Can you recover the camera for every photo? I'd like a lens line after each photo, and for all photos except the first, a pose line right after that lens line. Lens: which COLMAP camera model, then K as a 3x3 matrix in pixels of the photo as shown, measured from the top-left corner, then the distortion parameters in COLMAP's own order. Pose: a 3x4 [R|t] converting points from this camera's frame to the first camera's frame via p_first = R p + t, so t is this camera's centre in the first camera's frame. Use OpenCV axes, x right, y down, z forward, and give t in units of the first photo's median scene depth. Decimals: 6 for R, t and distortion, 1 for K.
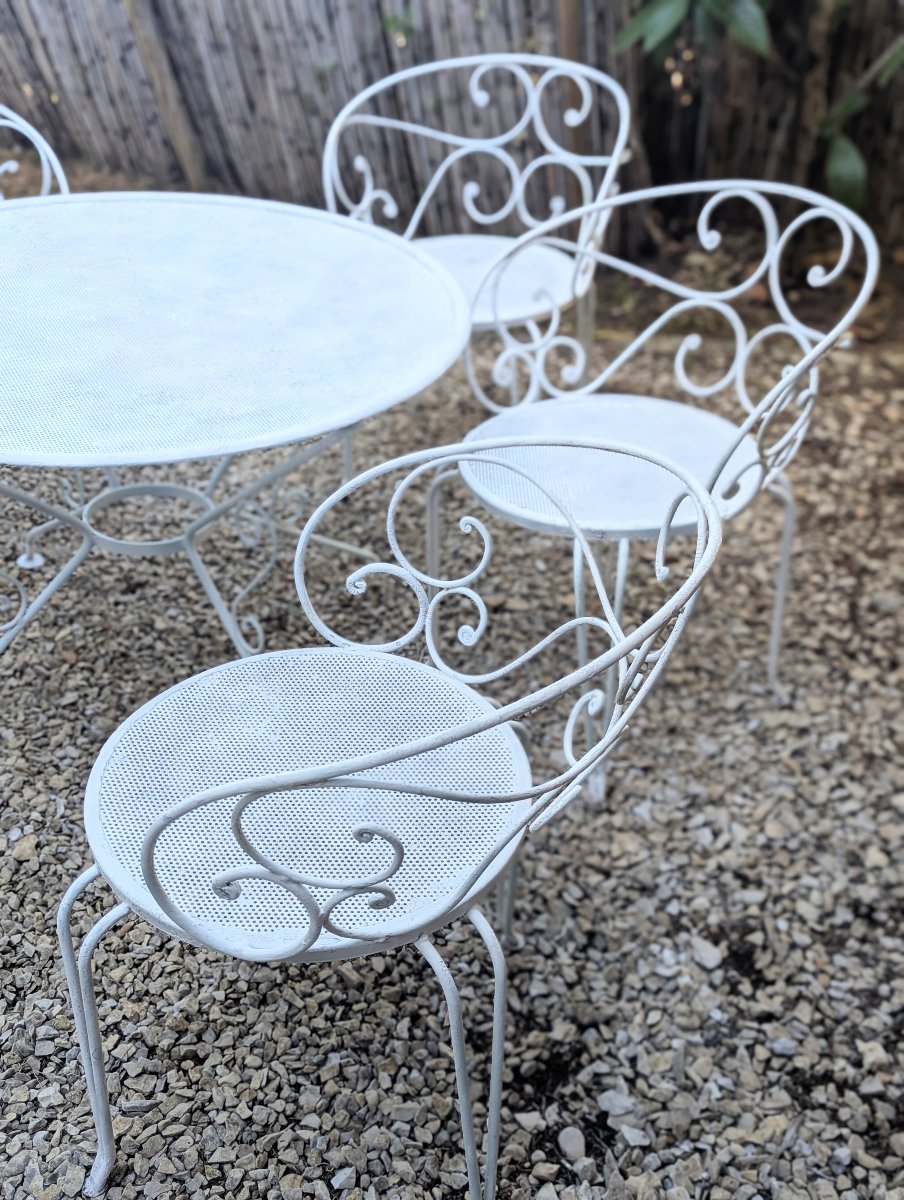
lens RADIAL K [[1333.6, 0, 449.2], [0, 1333.6, 595.0], [0, 0, 1]] dist [0.031611, 0.000000]
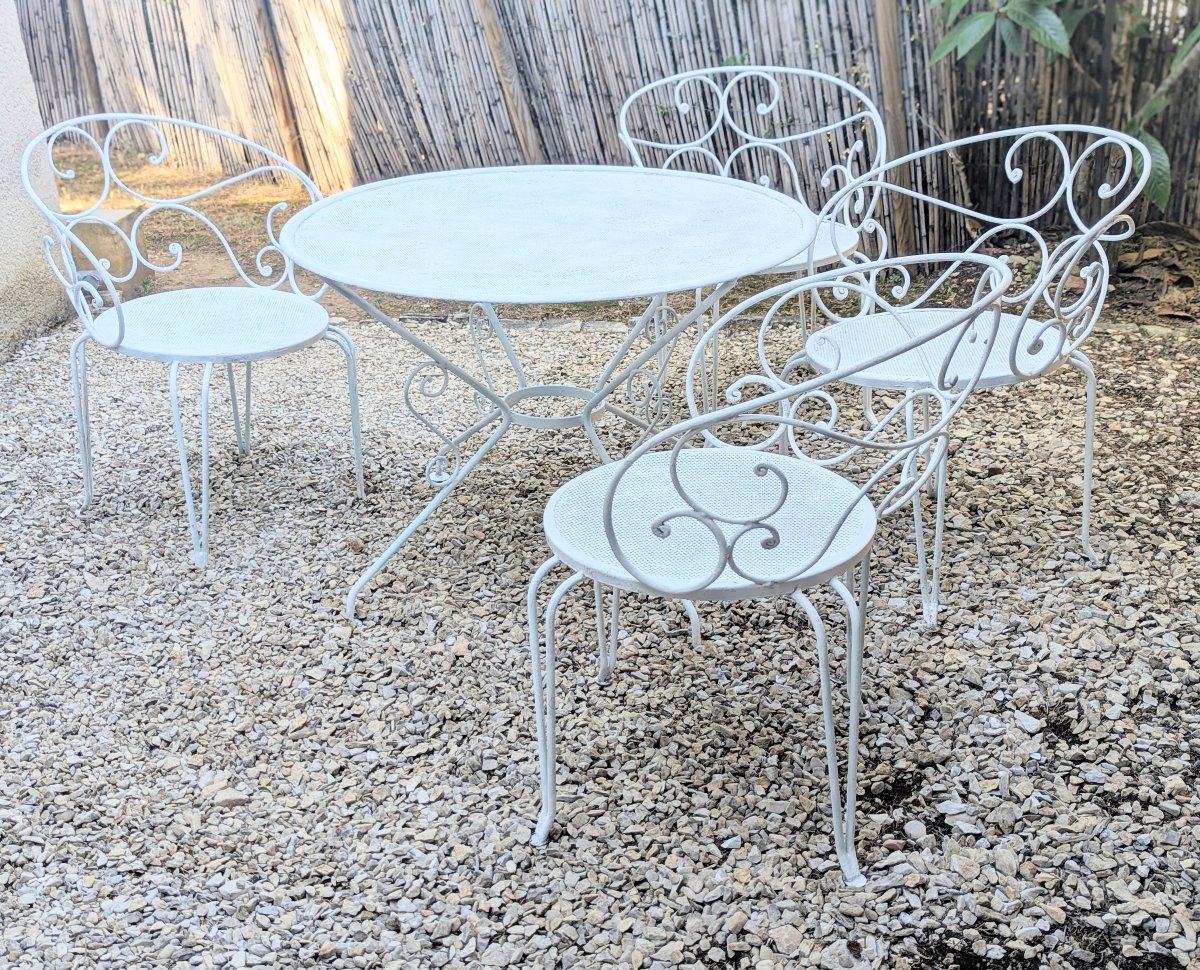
lens RADIAL K [[1397.8, 0, 601.0], [0, 1397.8, 473.7], [0, 0, 1]] dist [0.051539, 0.000000]
pose [[0.992768, -0.011815, -0.119470, -0.029365], [-0.007065, 0.987671, -0.156382, 0.228793], [0.119845, 0.156095, 0.980445, -0.278824]]
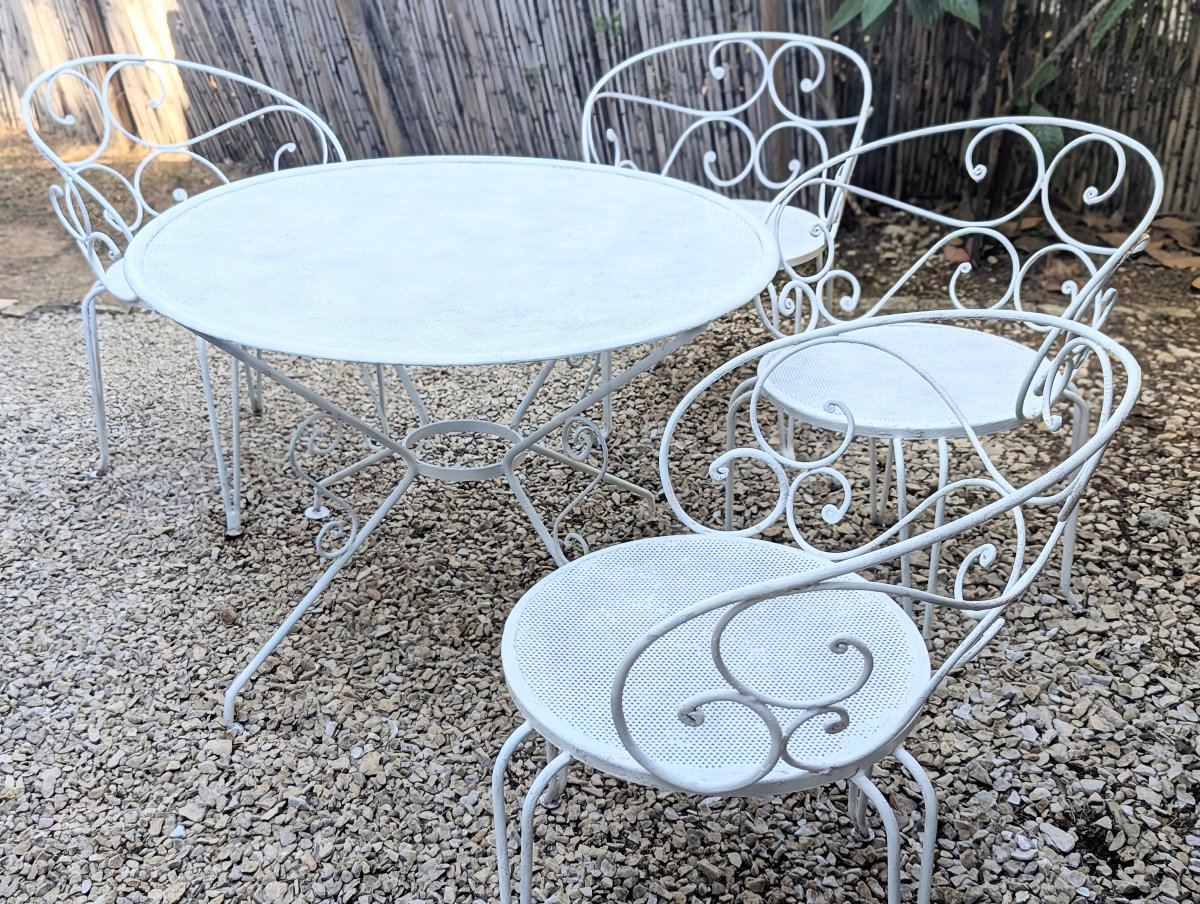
lens RADIAL K [[1333.6, 0, 590.9], [0, 1333.6, 447.2], [0, 0, 1]] dist [0.031611, 0.000000]
pose [[0.999284, -0.037828, -0.000649, -0.136991], [0.037480, 0.992135, -0.119428, 0.076809], [0.005162, 0.119318, 0.992843, -0.038860]]
